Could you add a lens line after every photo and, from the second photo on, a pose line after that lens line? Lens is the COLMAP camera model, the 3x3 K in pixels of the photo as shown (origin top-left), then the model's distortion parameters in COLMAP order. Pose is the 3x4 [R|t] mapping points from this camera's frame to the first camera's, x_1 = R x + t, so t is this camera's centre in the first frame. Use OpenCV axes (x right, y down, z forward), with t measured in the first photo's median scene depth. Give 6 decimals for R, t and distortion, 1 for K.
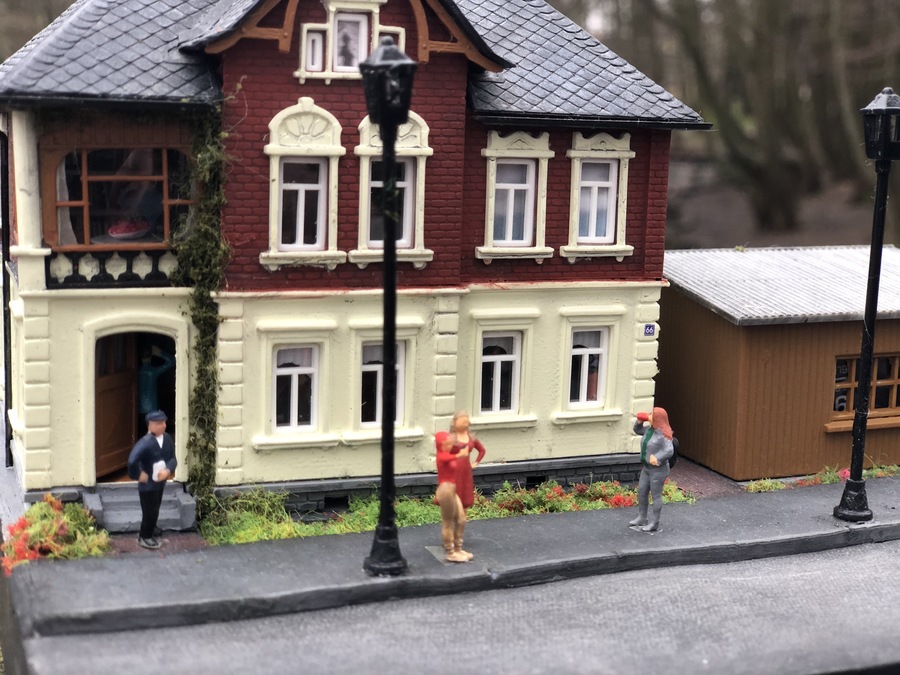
lens RADIAL K [[1444.4, 0, 450.0], [0, 1444.4, 337.5], [0, 0, 1]] dist [-0.226307, 1.975718]
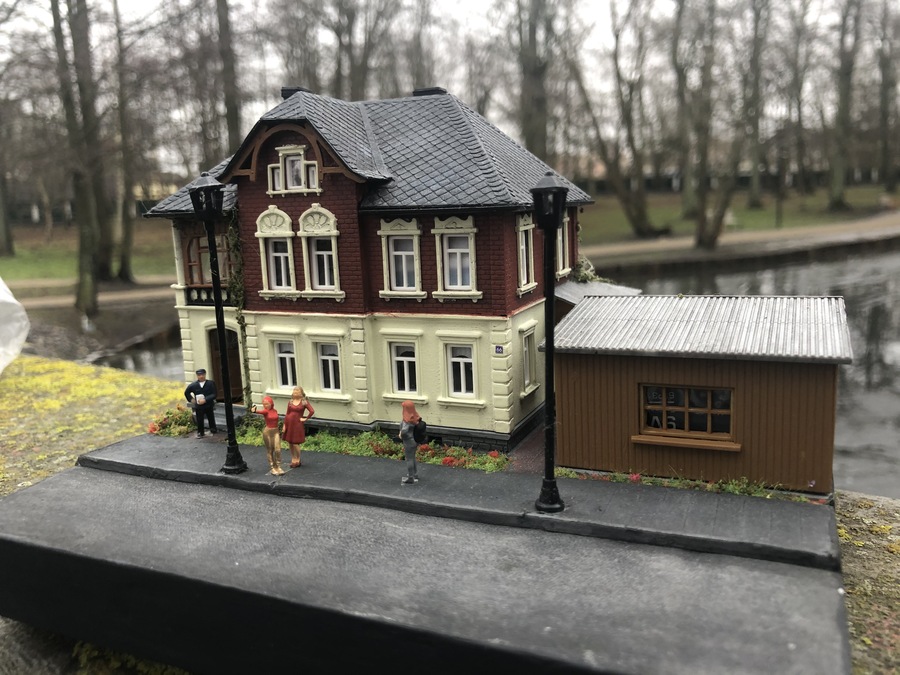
lens RADIAL K [[768.6, 0, 450.0], [0, 768.6, 337.5], [0, 0, 1]] dist [0.006912, -0.010562]
pose [[0.699023, 0.072012, -0.711464, 0.734297], [-0.061301, 0.997289, 0.040713, -0.052337], [0.712467, 0.015155, 0.701542, 0.466608]]
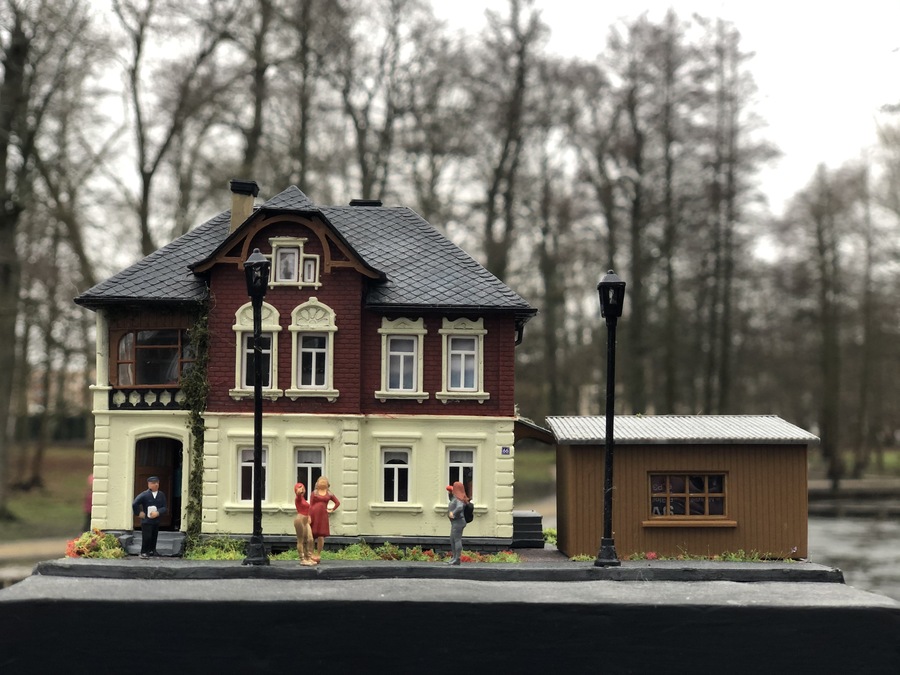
lens RADIAL K [[1444.4, 0, 450.0], [0, 1444.4, 337.5], [0, 0, 1]] dist [-0.226307, 1.975718]
pose [[0.937268, -0.048297, -0.345247, 0.669295], [-0.039474, 0.969283, -0.242758, 0.270761], [0.346367, 0.241158, 0.906572, -0.425562]]
